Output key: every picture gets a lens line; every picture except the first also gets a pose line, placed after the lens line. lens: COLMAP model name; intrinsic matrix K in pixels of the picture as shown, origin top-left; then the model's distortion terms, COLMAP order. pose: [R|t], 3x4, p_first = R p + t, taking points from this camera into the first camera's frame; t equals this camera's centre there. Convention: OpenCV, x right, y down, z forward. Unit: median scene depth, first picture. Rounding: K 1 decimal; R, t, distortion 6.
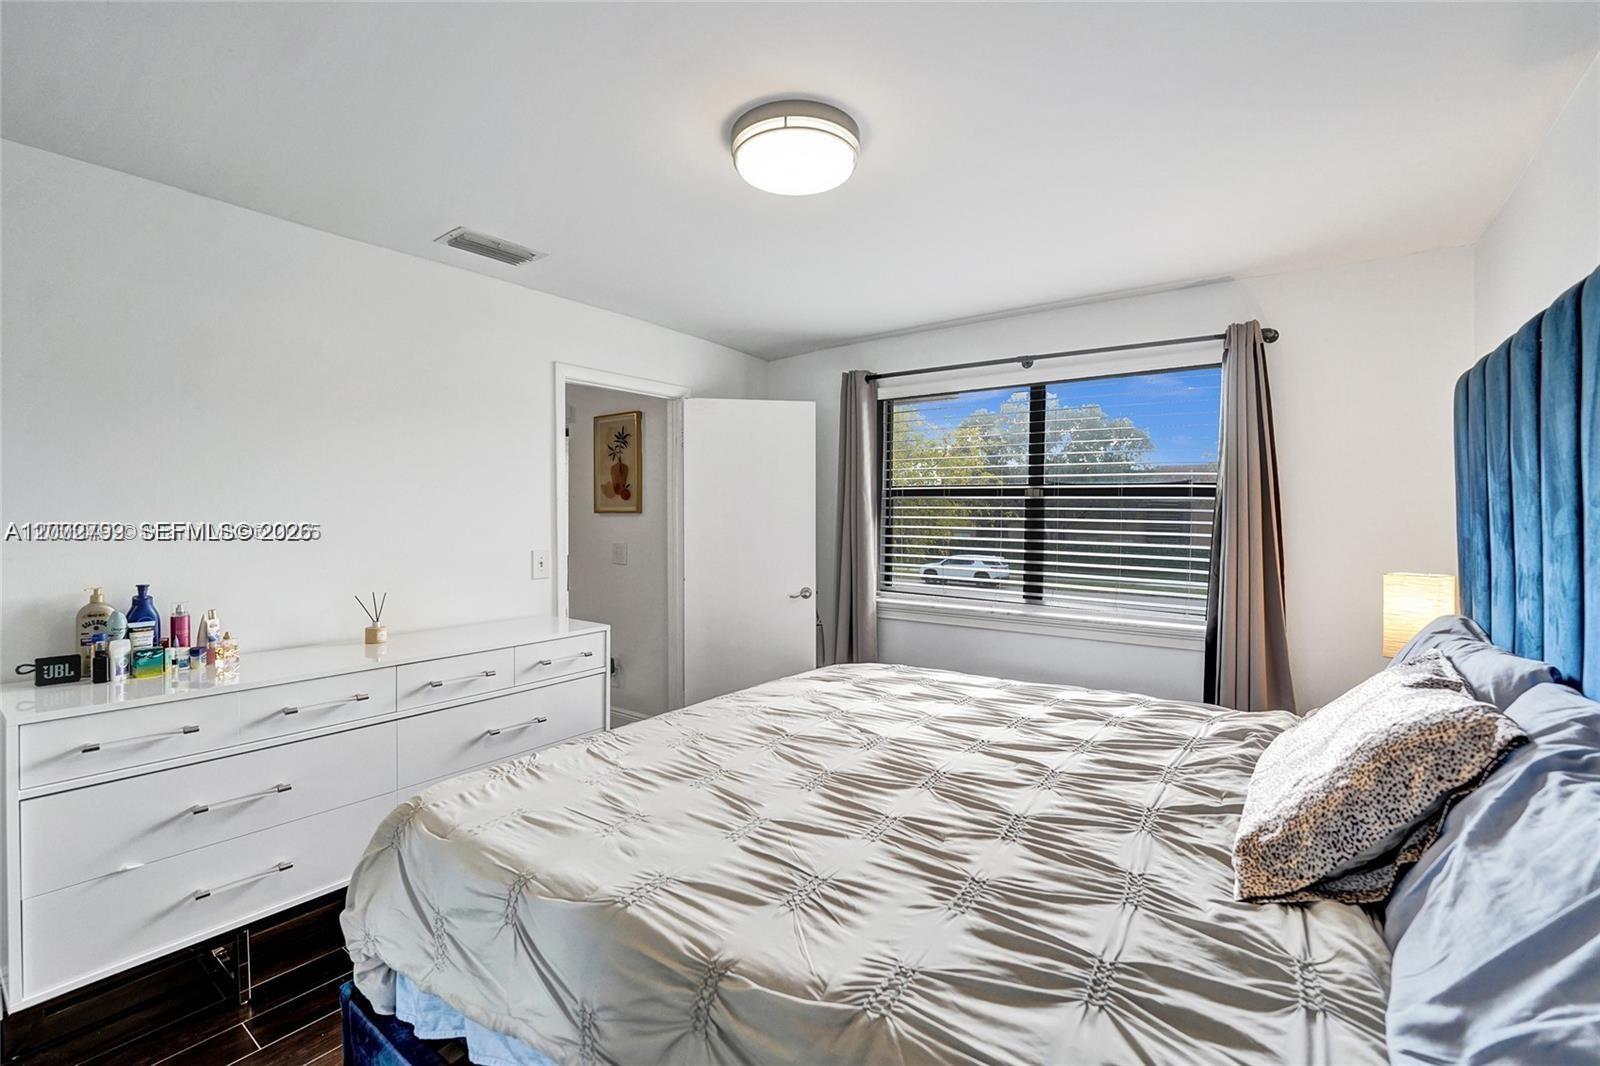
lens RADIAL K [[671.8, 0, 789.2], [0, 671.8, 517.3], [0, 0, 1]] dist [-0.026442, 0.001295]
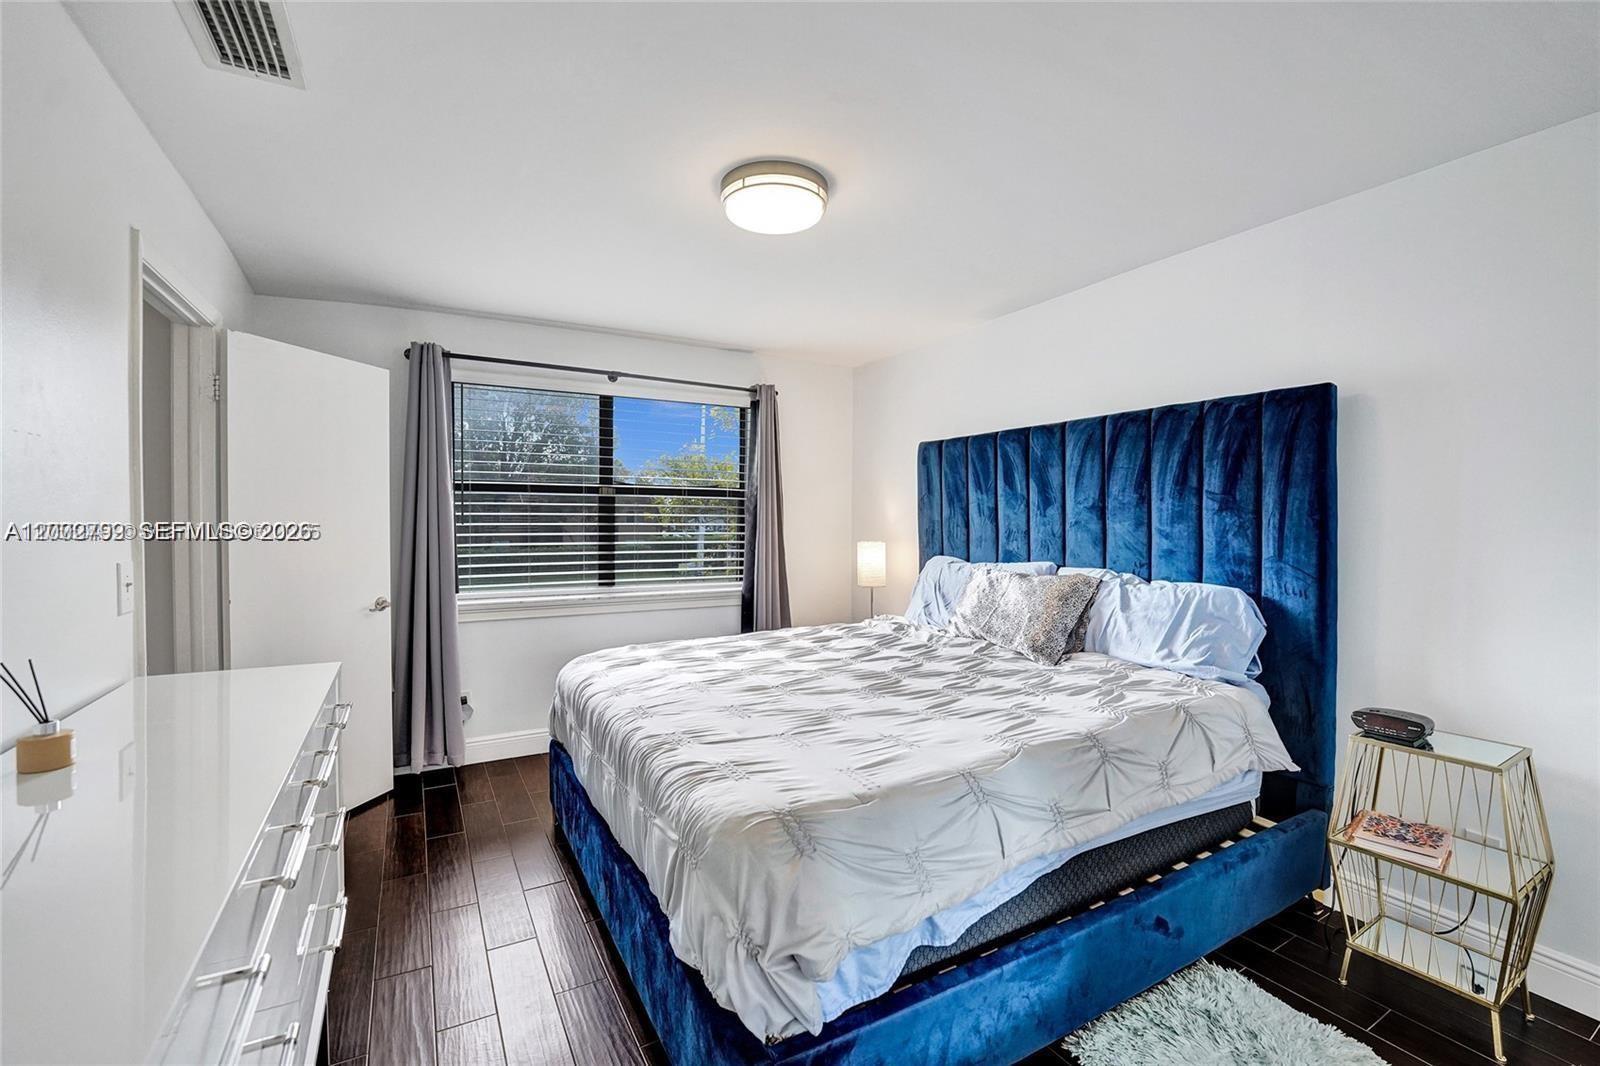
lens RADIAL K [[671.8, 0, 784.4], [0, 671.8, 528.0], [0, 0, 1]] dist [-0.026442, 0.001295]
pose [[0.429657, -0.012690, 0.902903, -0.548629], [0.004052, 0.999918, 0.012125, 0.014081], [-0.902983, -0.001551, 0.429673, 0.240828]]
